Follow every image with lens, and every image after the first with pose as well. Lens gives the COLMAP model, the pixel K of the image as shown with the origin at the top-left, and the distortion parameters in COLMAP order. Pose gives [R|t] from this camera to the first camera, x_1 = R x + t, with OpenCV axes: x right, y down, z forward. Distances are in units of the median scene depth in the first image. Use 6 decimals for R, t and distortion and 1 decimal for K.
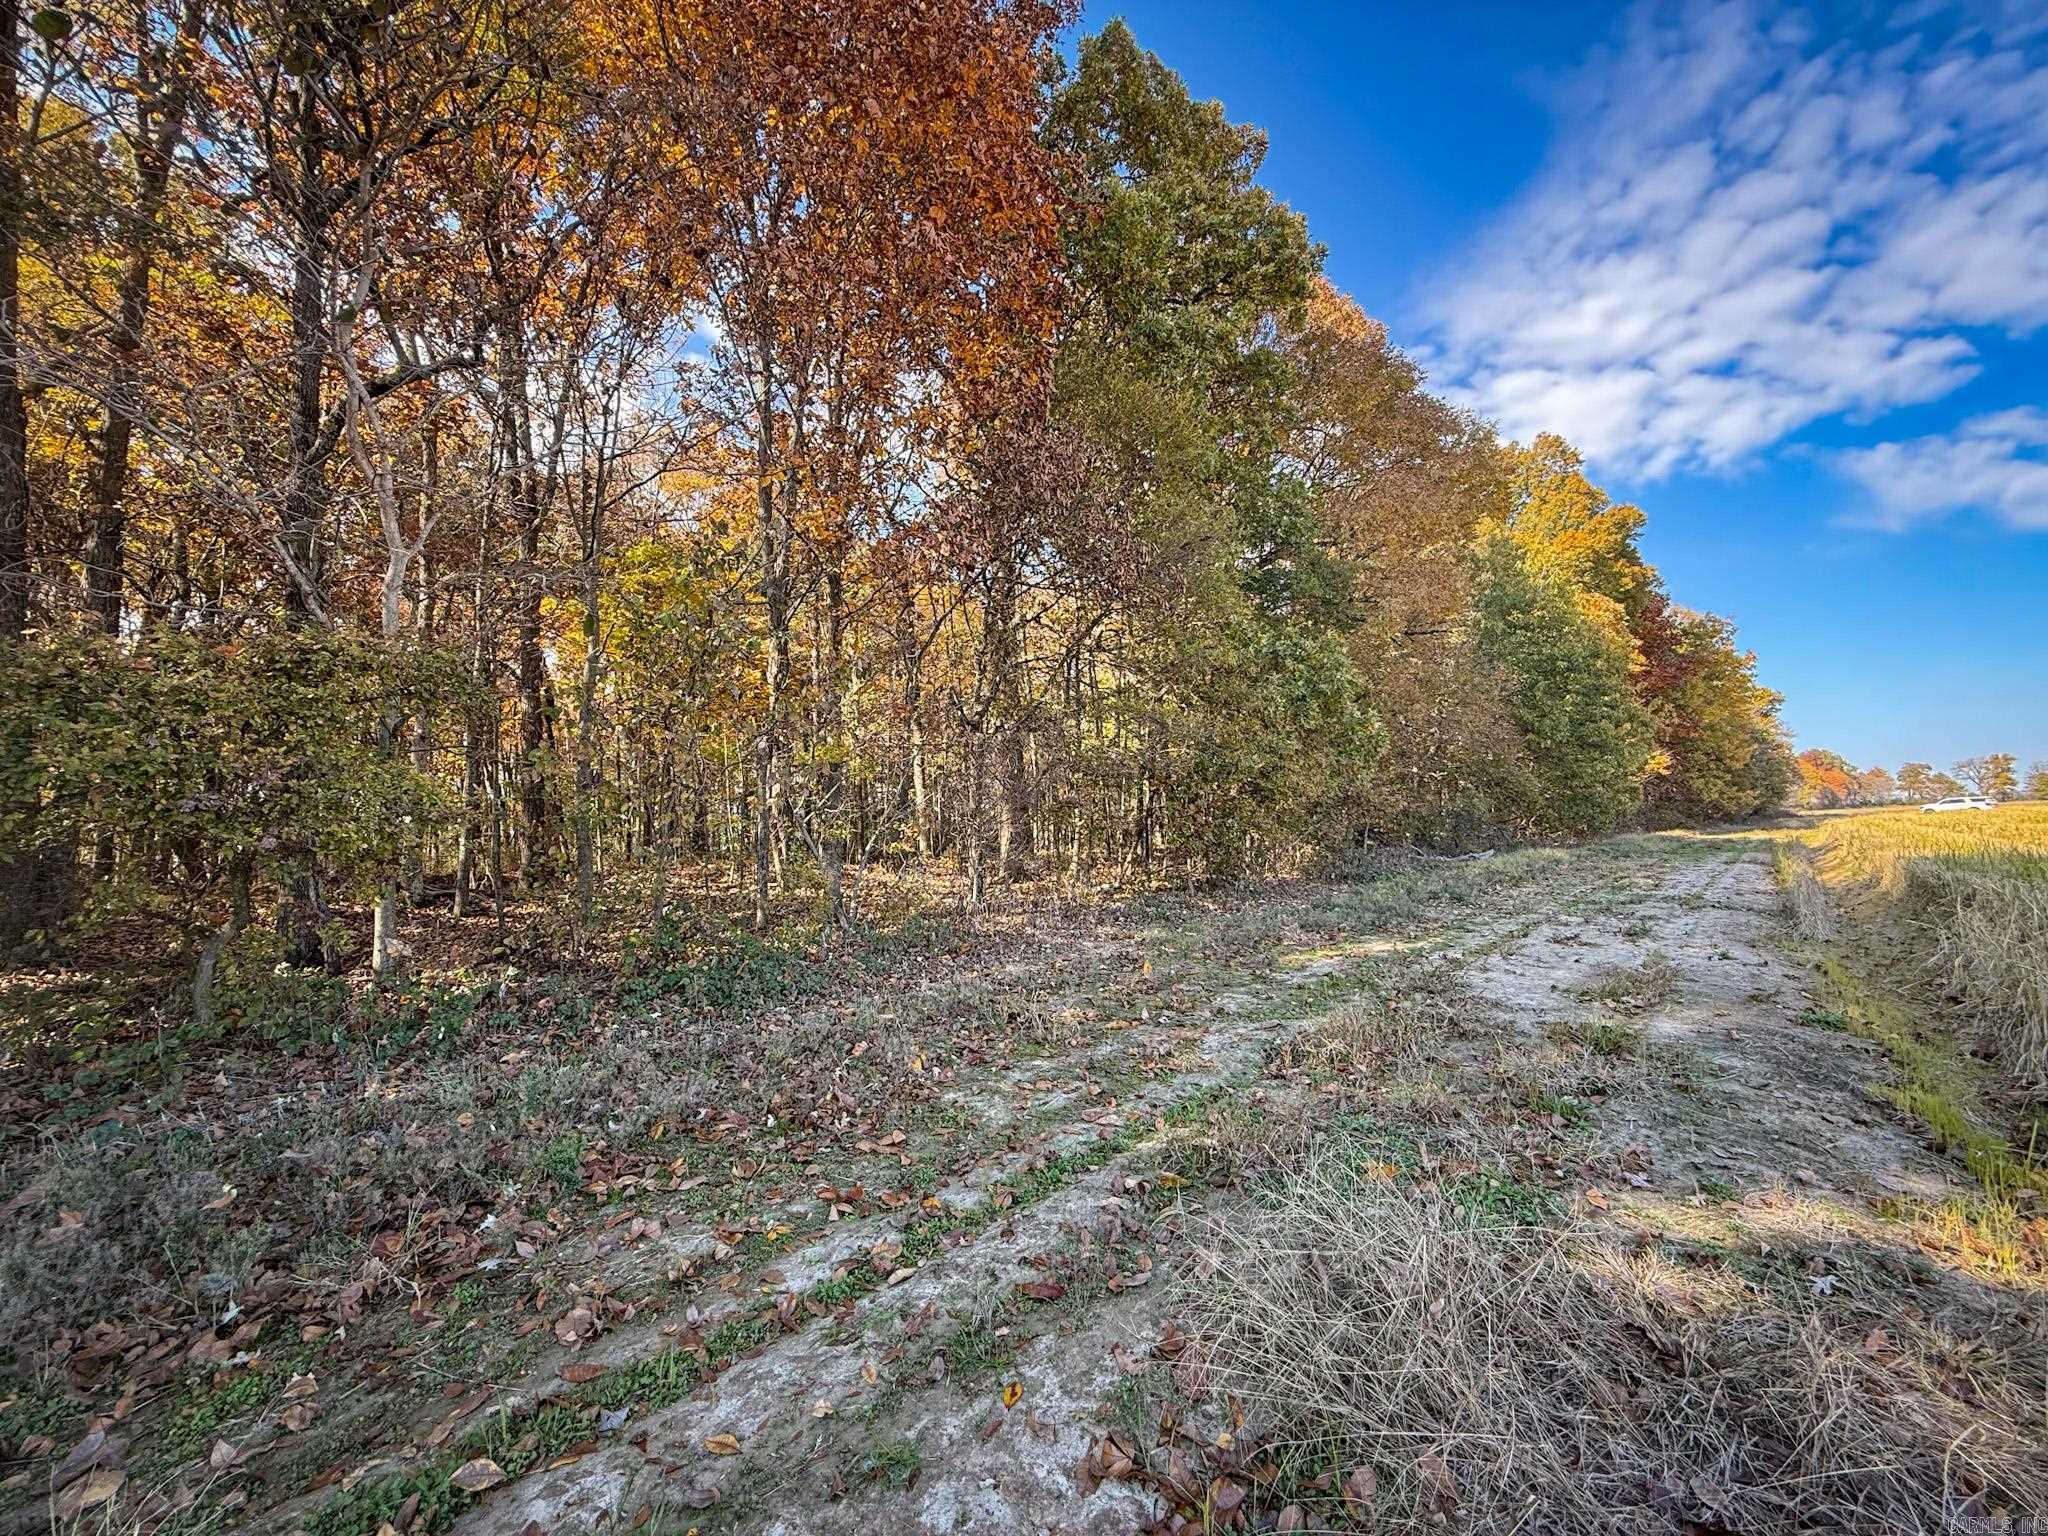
lens RADIAL K [[815.1, 0, 1021.1], [0, 815.1, 759.8], [0, 0, 1]] dist [0.001674, -0.000176]
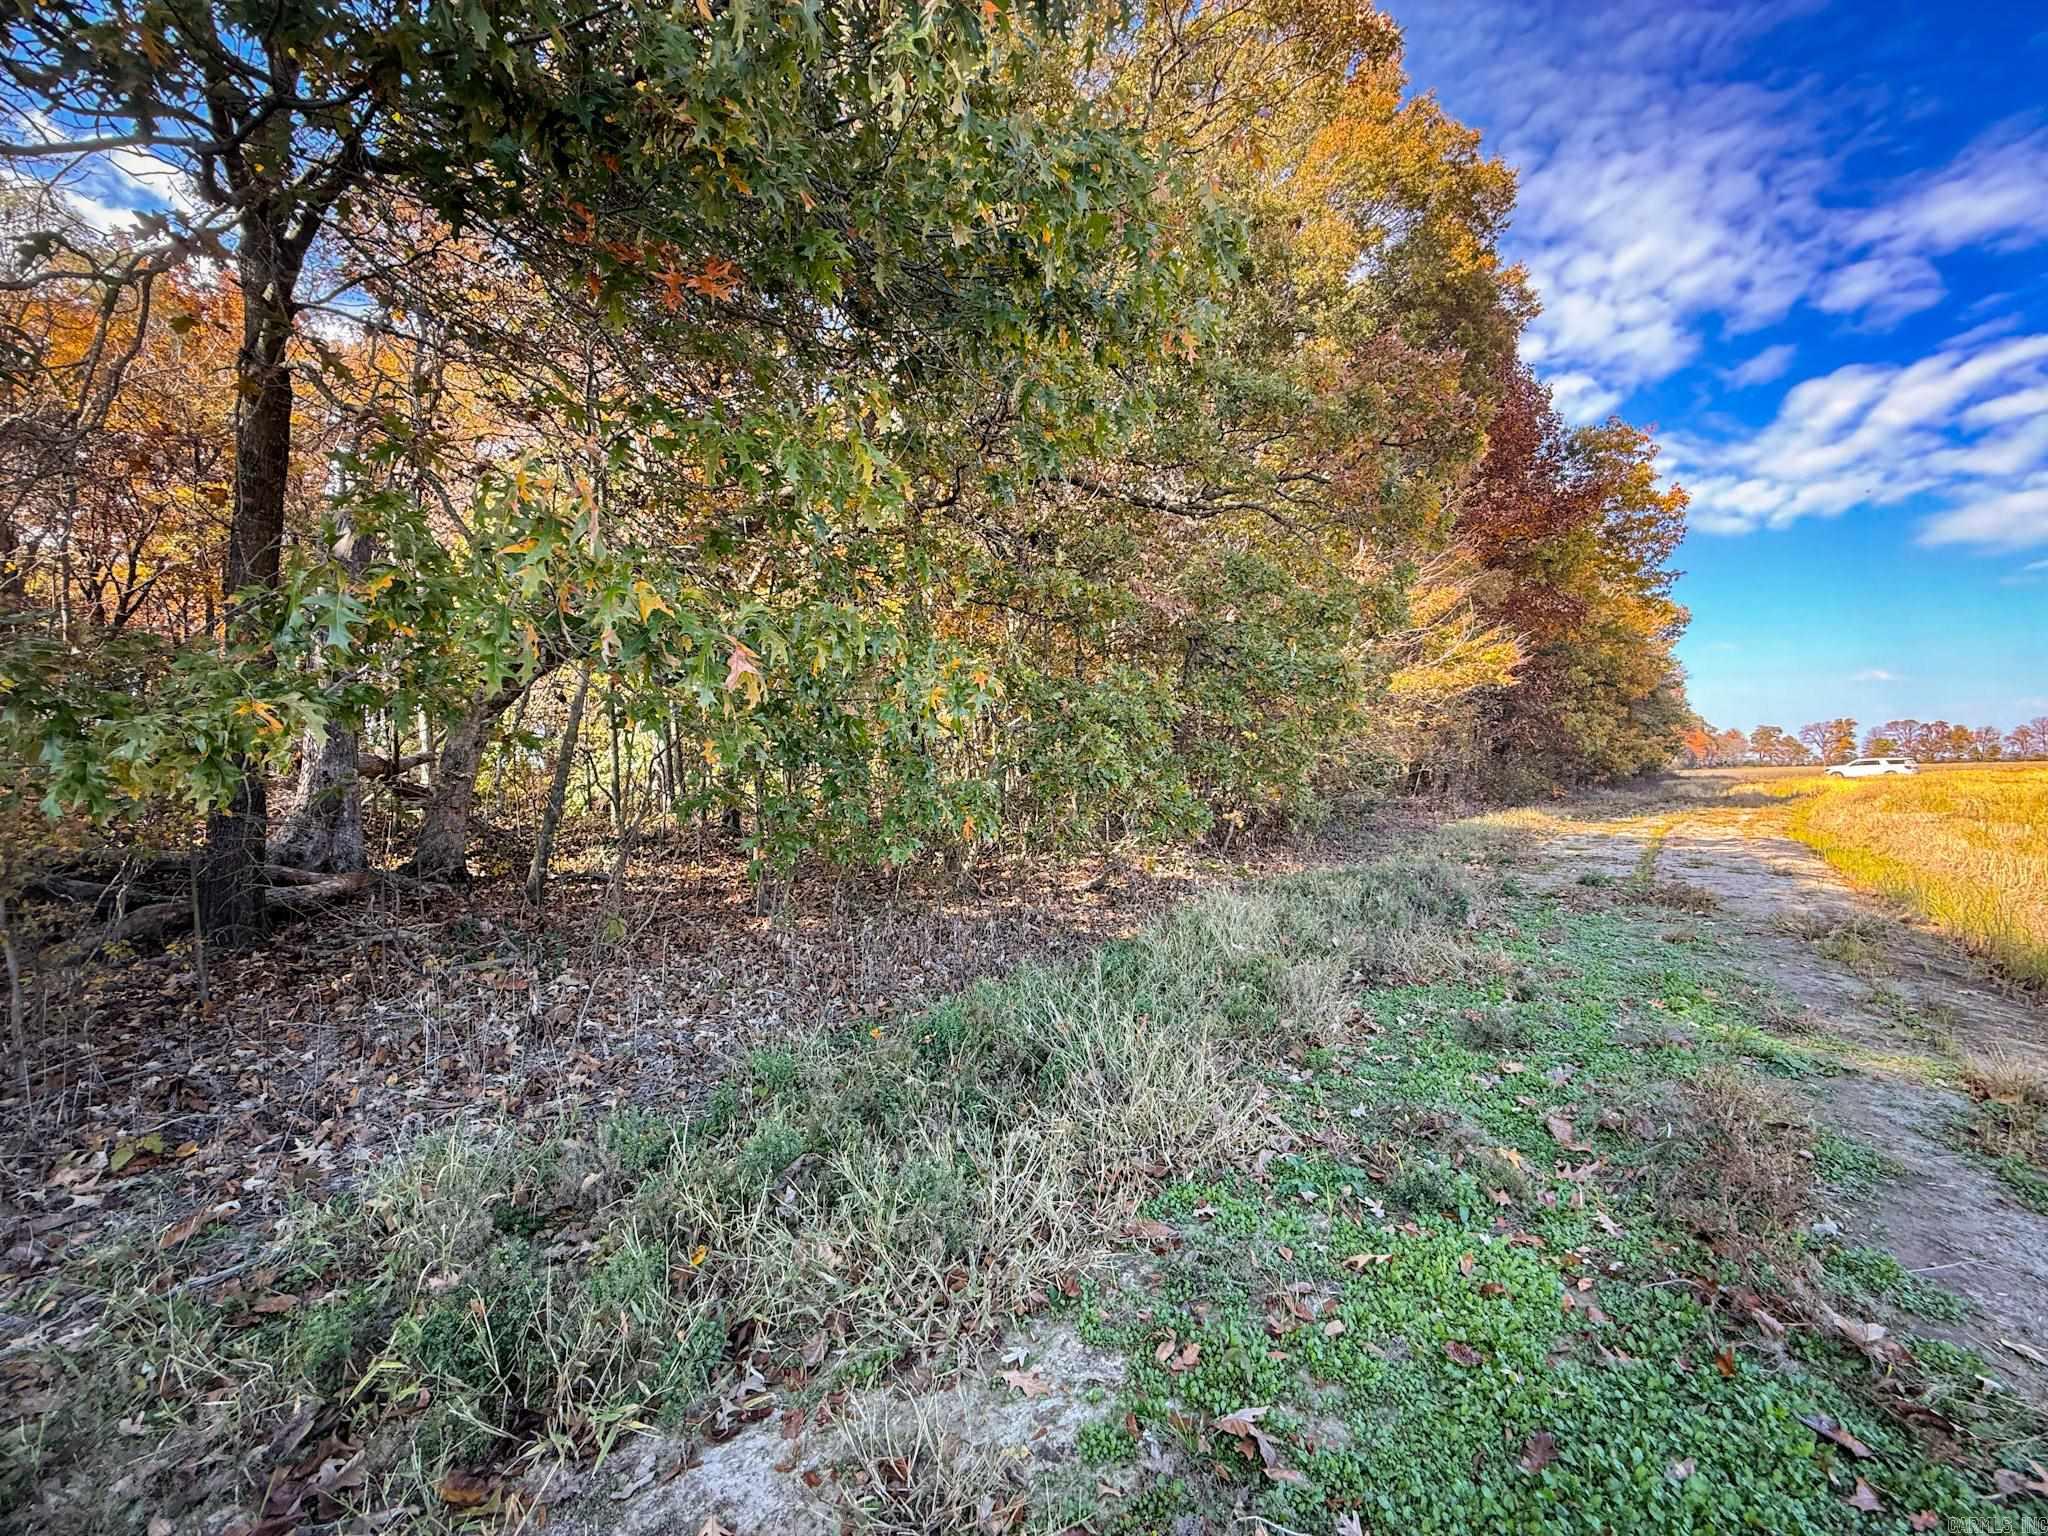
lens RADIAL K [[815.1, 0, 1025.3], [0, 815.1, 776.1], [0, 0, 1]] dist [0.001674, -0.000176]
pose [[0.994346, 0.019320, 0.104421, 0.121073], [-0.028436, 0.995843, 0.086535, 0.008877], [-0.102315, -0.089015, 0.990761, 0.146321]]
